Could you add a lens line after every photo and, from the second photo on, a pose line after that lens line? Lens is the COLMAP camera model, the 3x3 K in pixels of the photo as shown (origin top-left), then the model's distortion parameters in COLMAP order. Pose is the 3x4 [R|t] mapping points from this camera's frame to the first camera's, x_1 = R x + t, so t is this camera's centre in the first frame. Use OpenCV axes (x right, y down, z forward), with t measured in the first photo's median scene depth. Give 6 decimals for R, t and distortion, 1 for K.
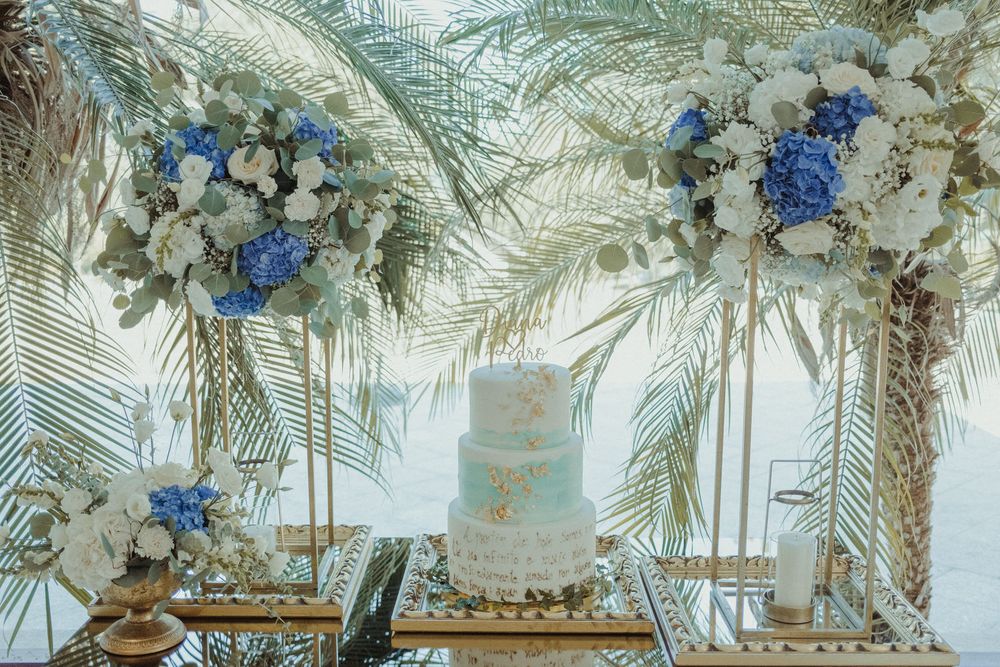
lens RADIAL K [[1028.0, 0, 488.3], [0, 1028.0, 333.0], [0, 0, 1]] dist [-0.092761, 0.187104]
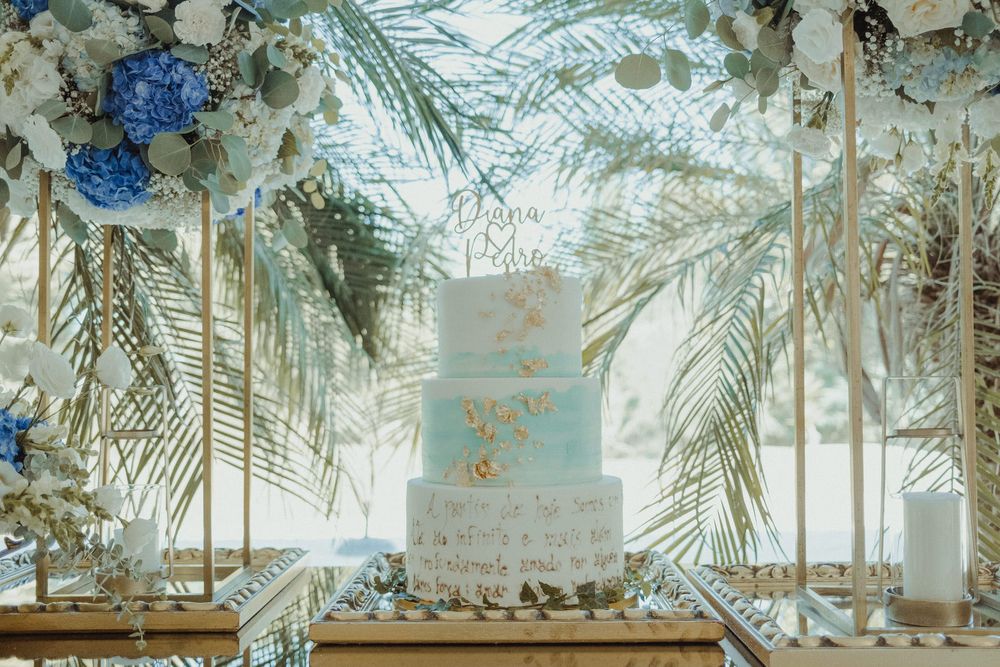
lens RADIAL K [[1028.0, 0, 488.3], [0, 1028.0, 333.0], [0, 0, 1]] dist [-0.092761, 0.187104]
pose [[0.999969, -0.007903, 0.000417, 0.016756], [0.007848, 0.983498, -0.180750, 0.209023], [0.001018, 0.180747, 0.983529, 0.326829]]
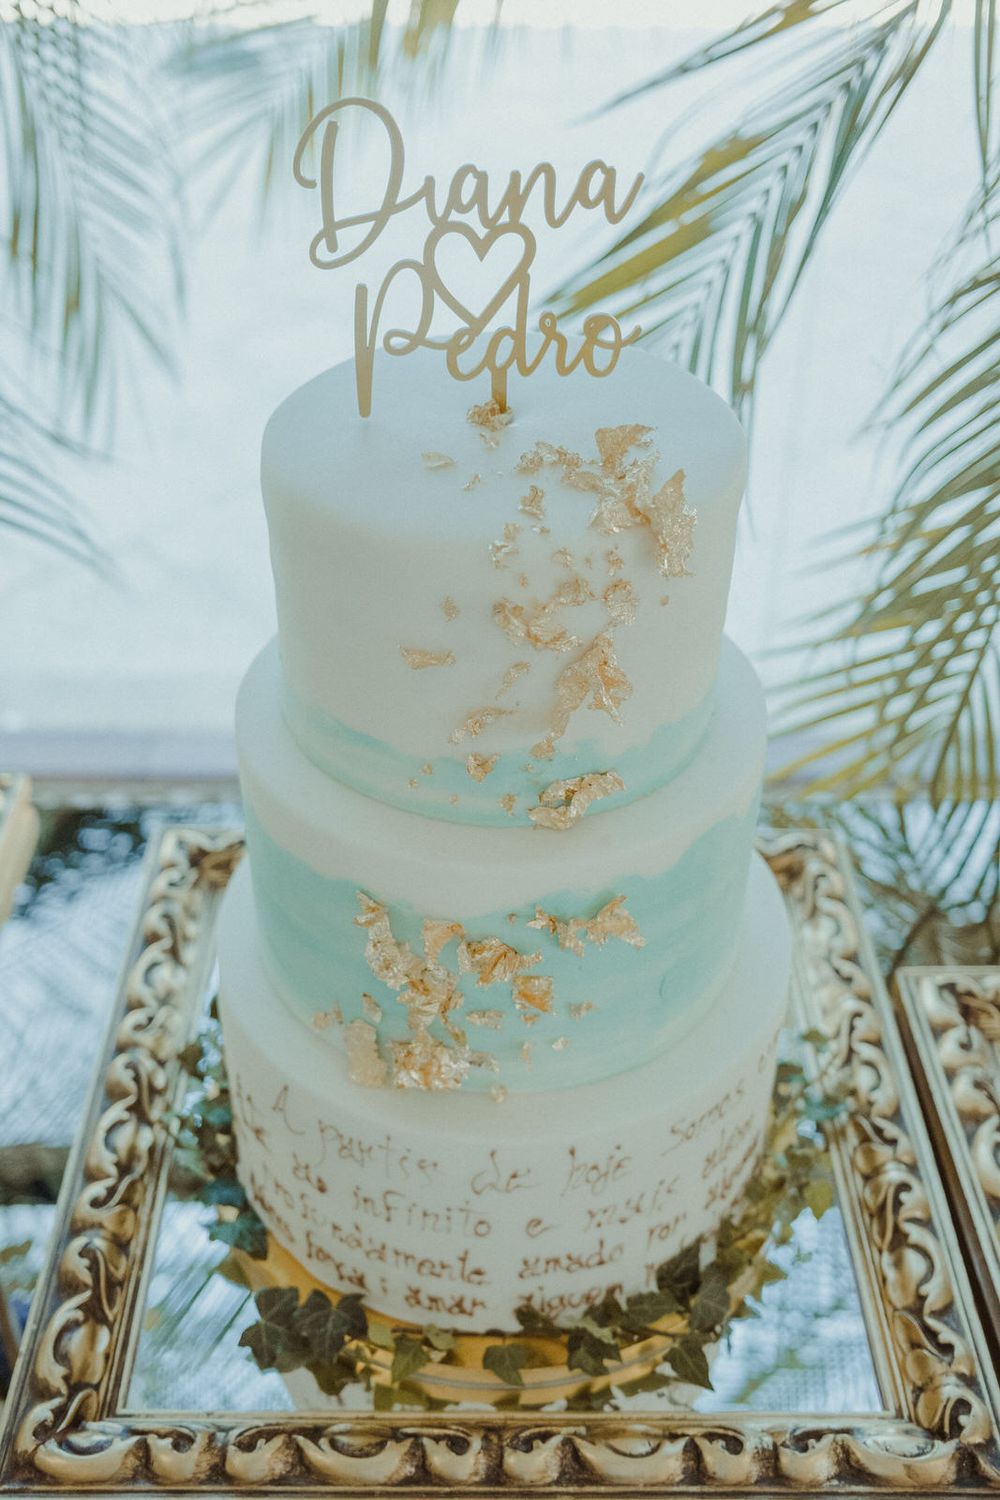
lens RADIAL K [[1542.0, 0, 500.0], [0, 1542.0, 750.0], [0, 0, 1]] dist [-0.092761, 0.187104]
pose [[0.998939, -0.011553, 0.044574, 0.016121], [-0.011526, 0.874461, 0.484959, -0.059600], [-0.044581, -0.484958, 0.873400, 0.727505]]
